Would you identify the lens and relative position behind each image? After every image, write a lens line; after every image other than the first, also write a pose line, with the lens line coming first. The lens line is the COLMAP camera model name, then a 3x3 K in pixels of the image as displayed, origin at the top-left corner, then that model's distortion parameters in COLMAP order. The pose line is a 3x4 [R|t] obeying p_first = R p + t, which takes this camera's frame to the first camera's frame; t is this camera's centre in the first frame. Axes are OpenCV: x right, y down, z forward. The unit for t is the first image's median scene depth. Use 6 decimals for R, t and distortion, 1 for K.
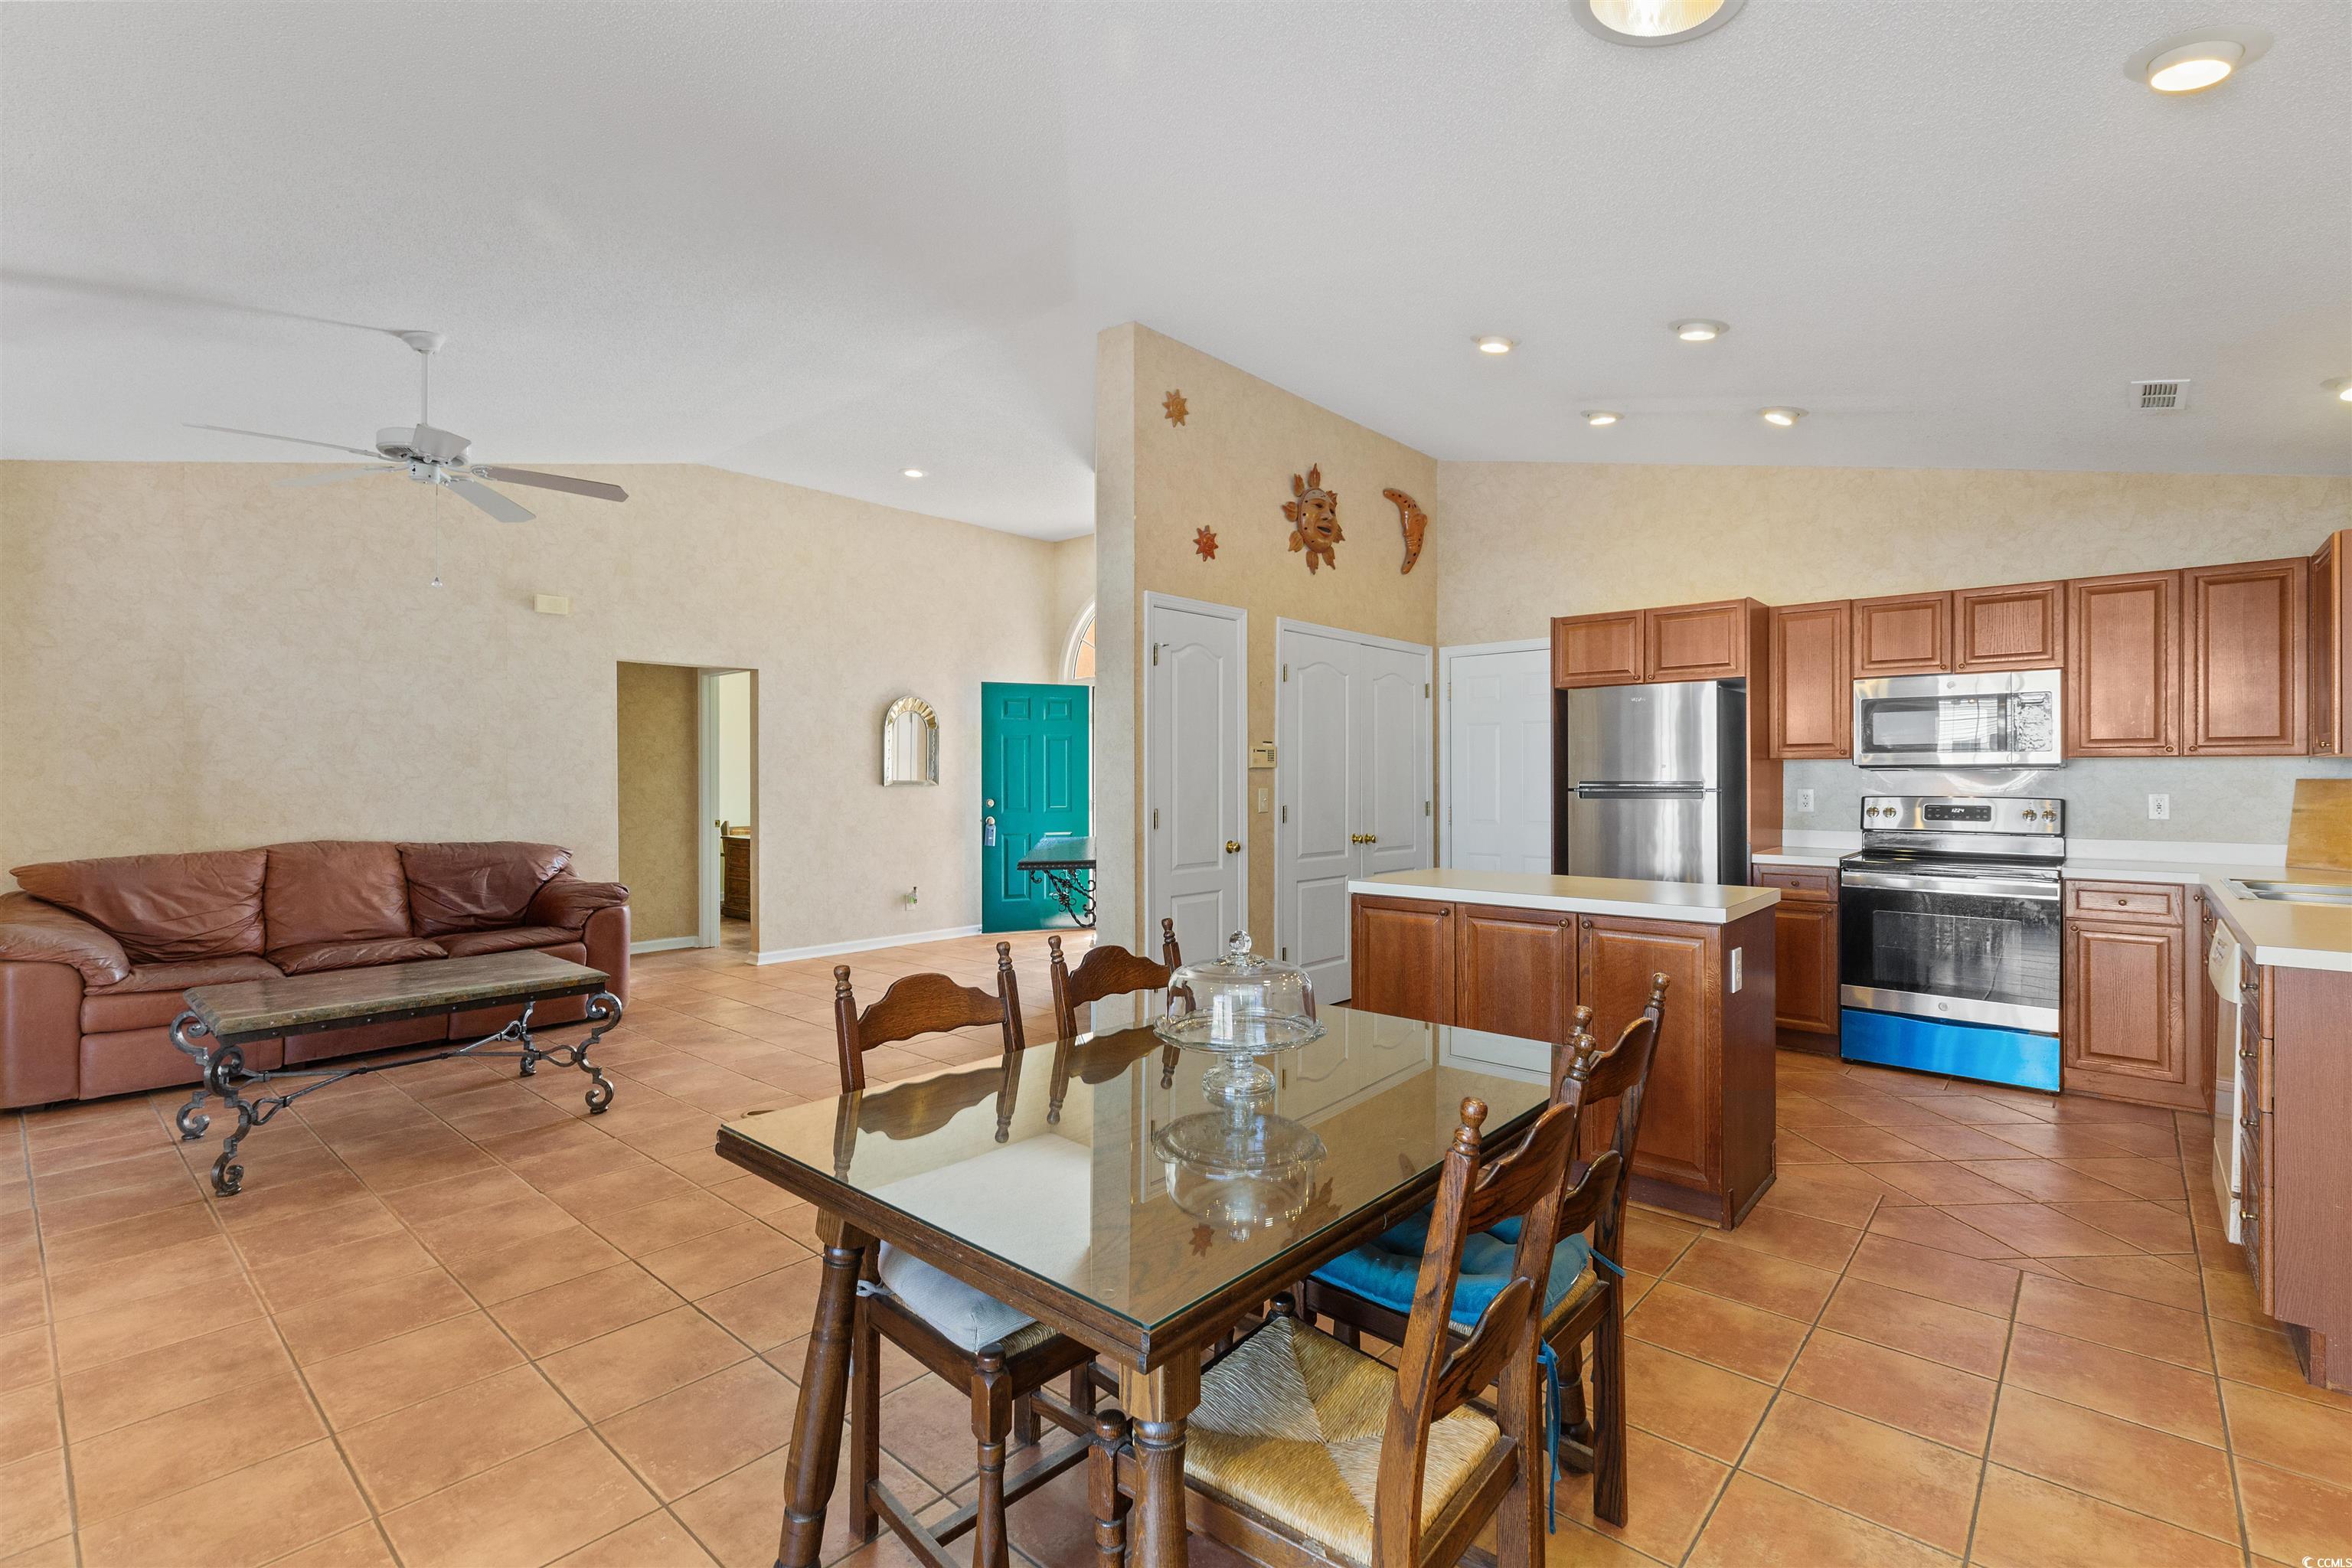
lens RADIAL K [[1058.2, 0, 1172.8], [0, 1058.2, 775.9], [0, 0, 1]] dist [0.005295, 0.000667]
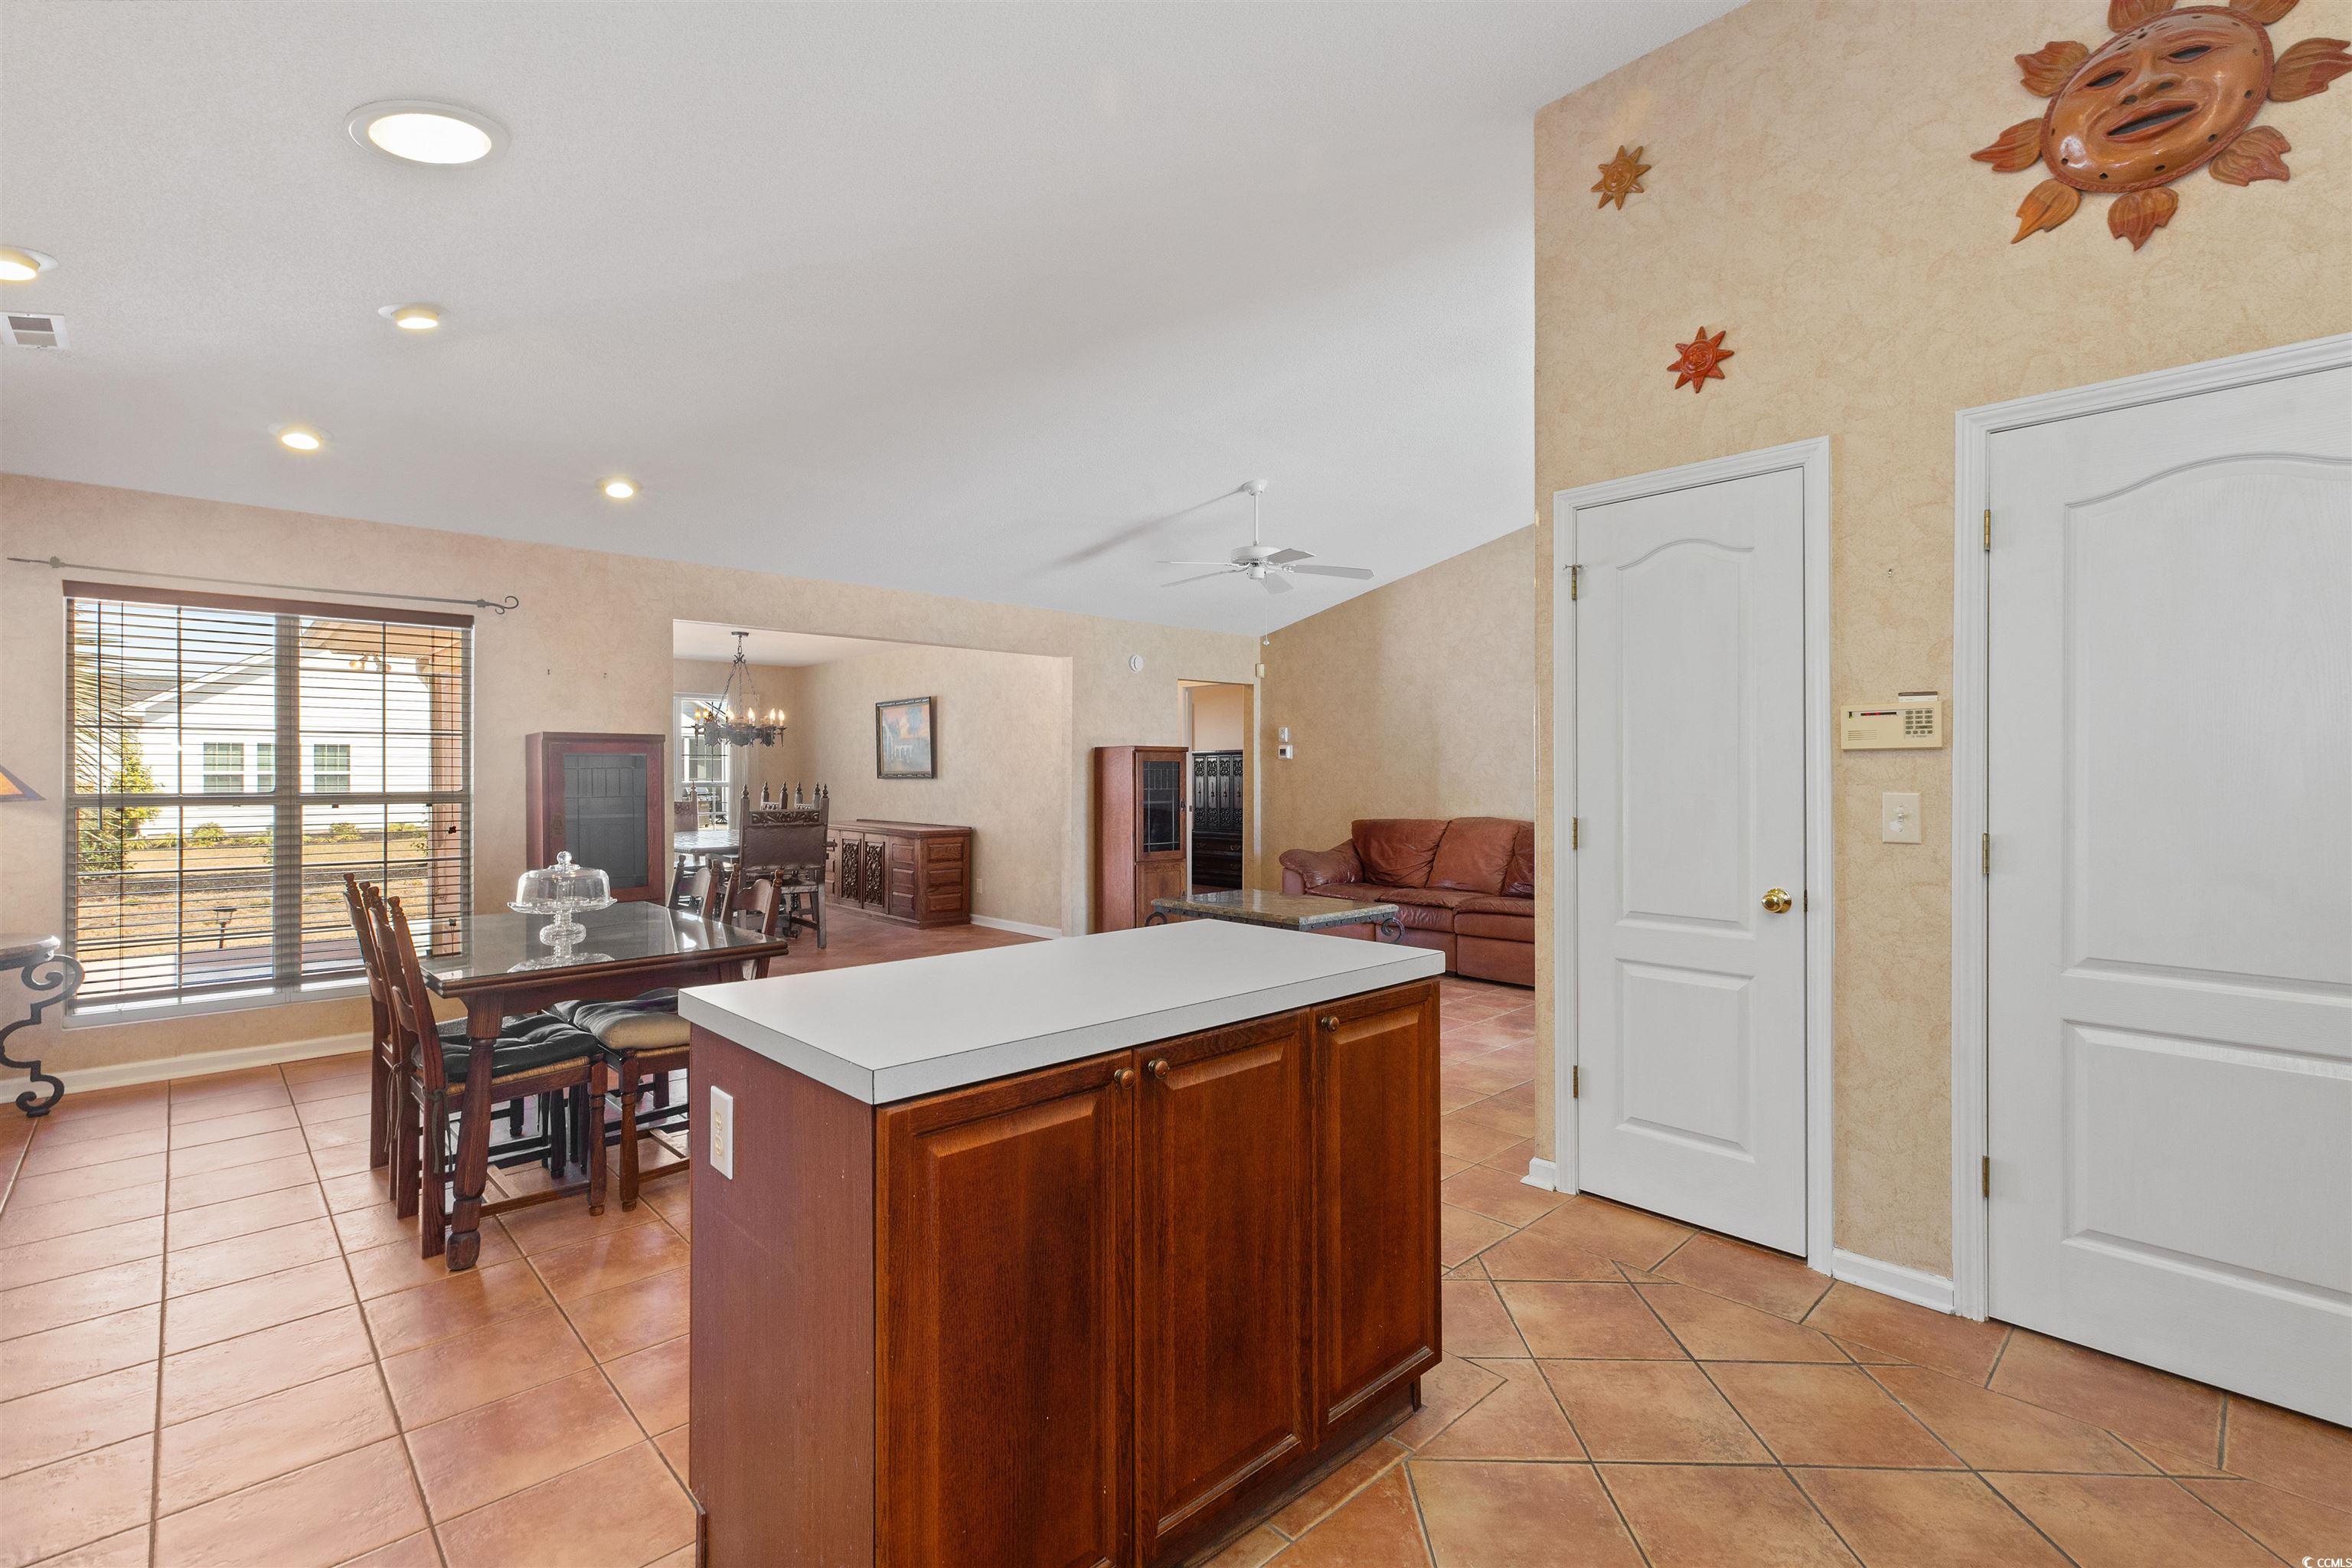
lens RADIAL K [[1058.2, 0, 1177.0], [0, 1058.2, 767.8], [0, 0, 1]] dist [0.005295, 0.000667]
pose [[-0.088156, -0.003444, -0.996101, 0.624308], [-0.000823, 0.999994, -0.003385, 0.002841], [0.996106, 0.000522, -0.088158, 0.767001]]
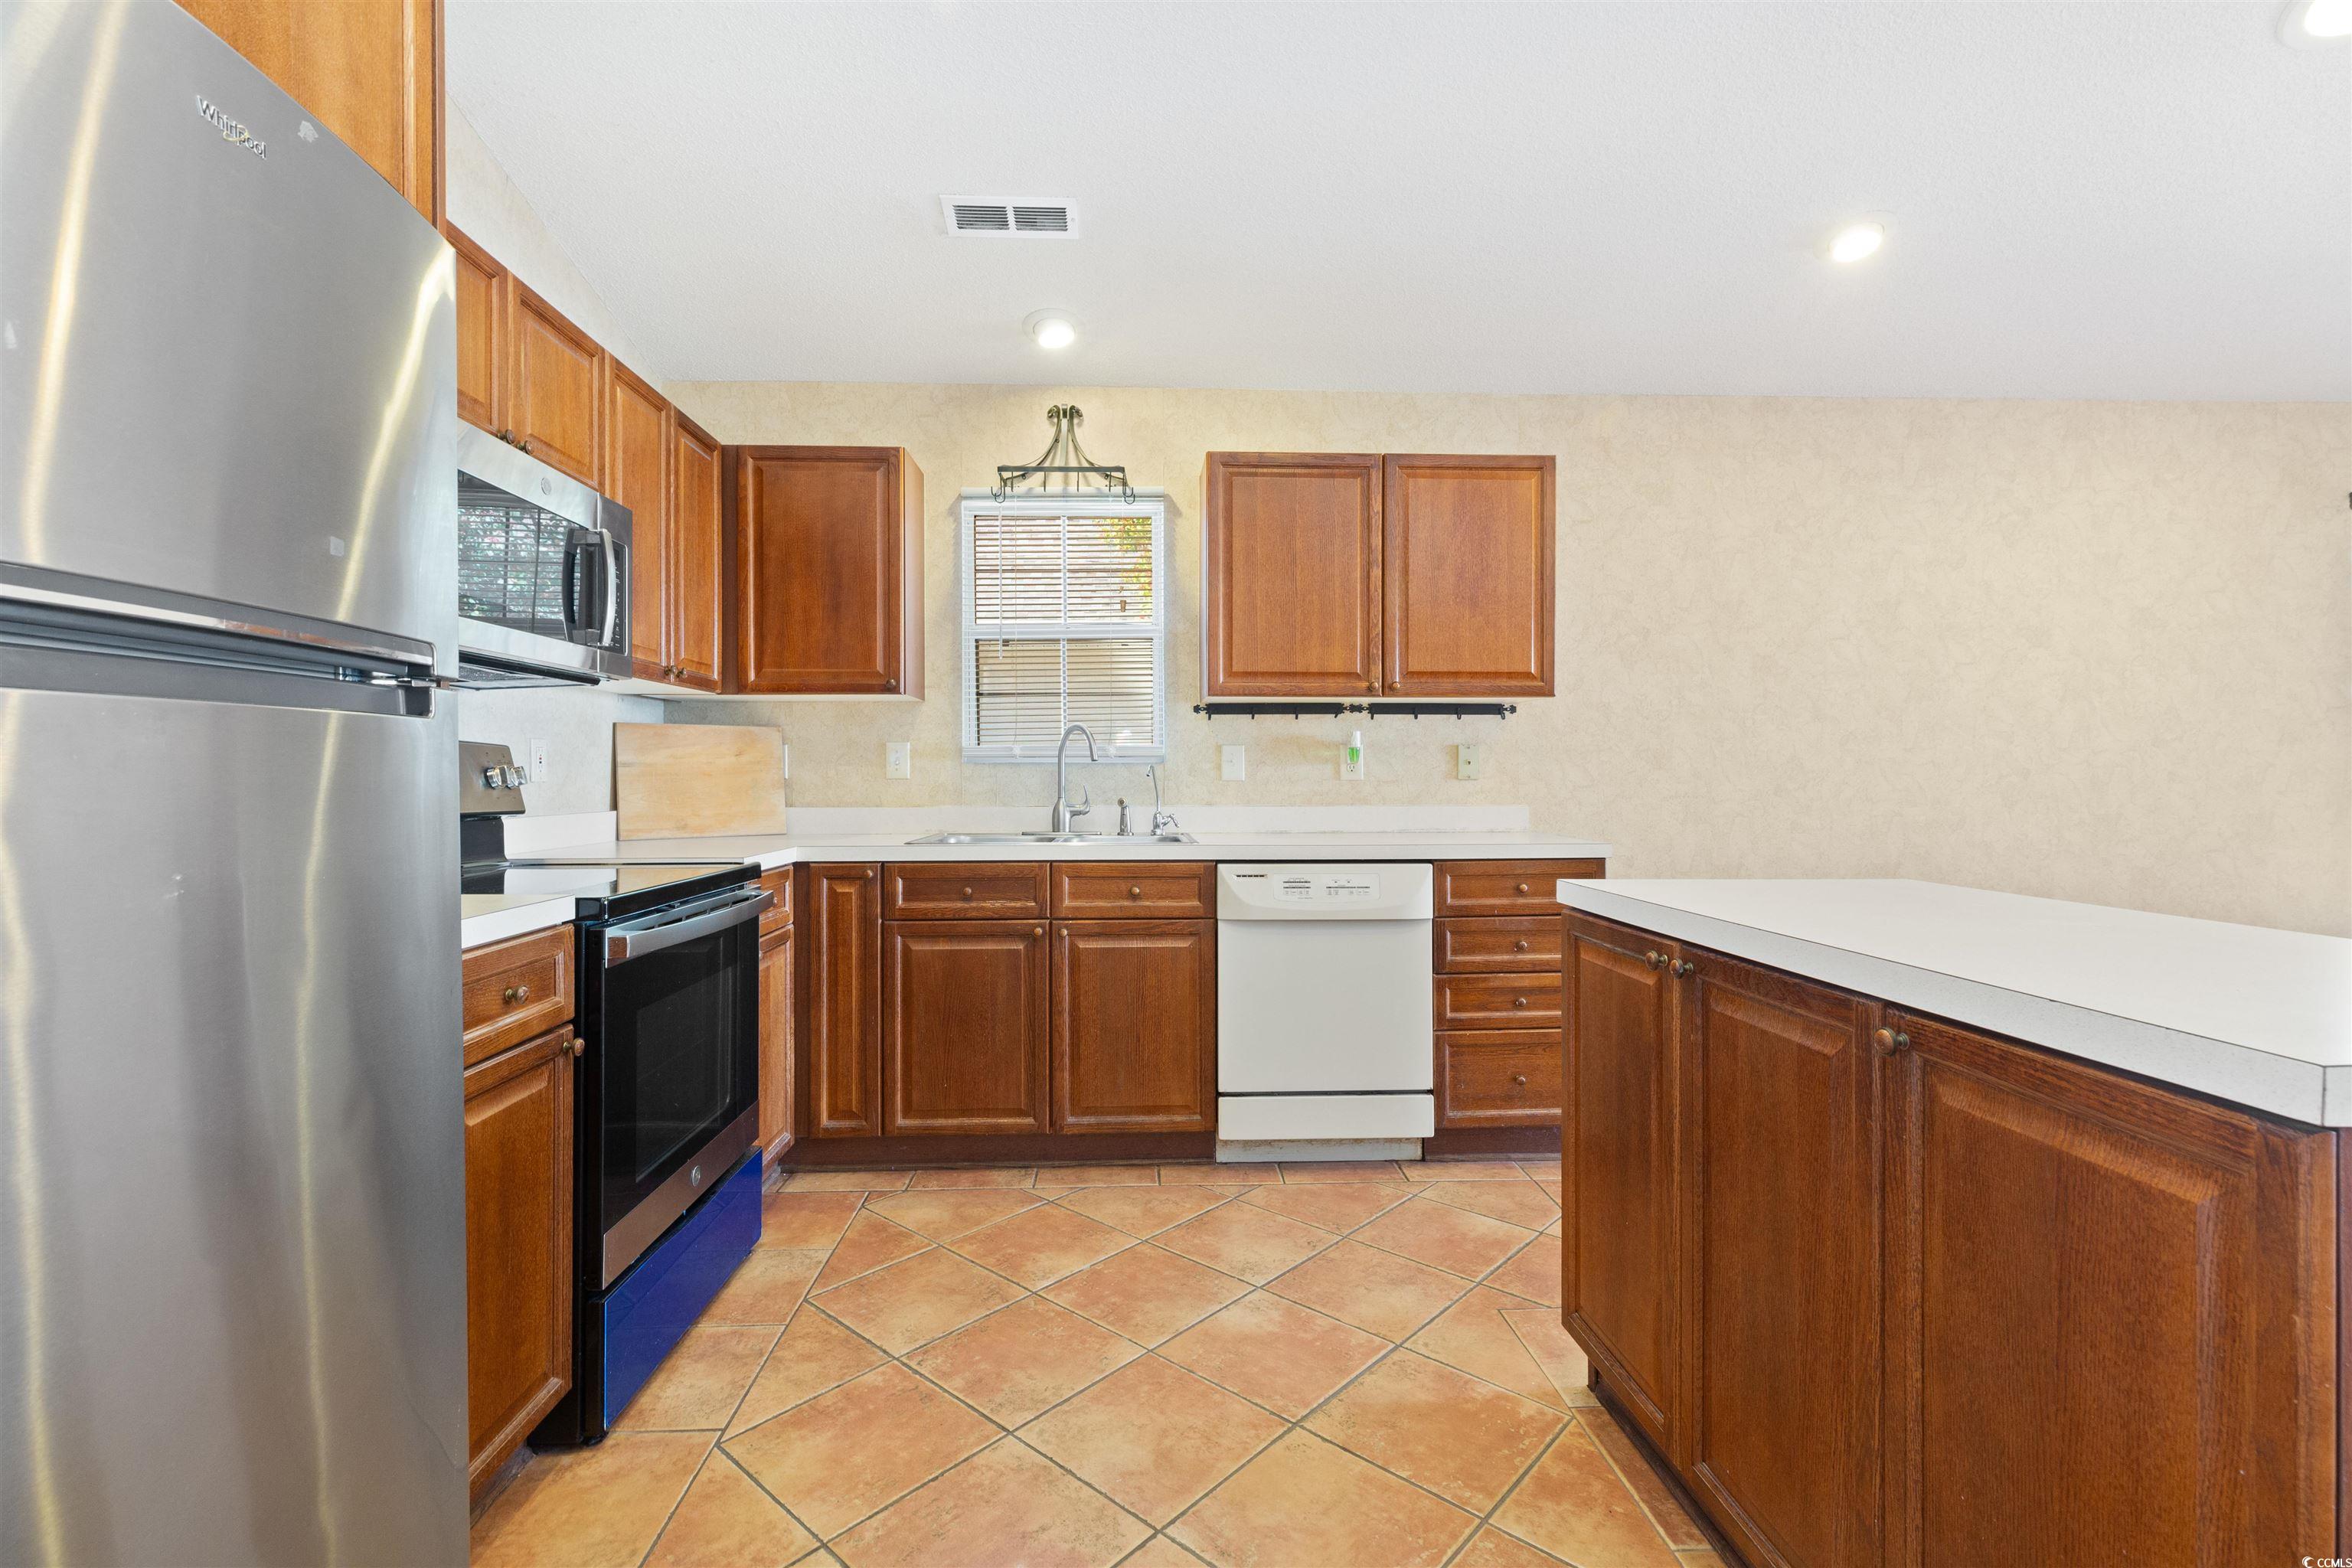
lens RADIAL K [[1058.2, 0, 1178.4], [0, 1058.2, 774.5], [0, 0, 1]] dist [0.005295, 0.000667]
pose [[-0.697971, 0.000560, 0.716126, 0.209385], [0.001057, 0.999999, 0.000248, 0.033460], [-0.716126, 0.000930, -0.697971, 1.039218]]
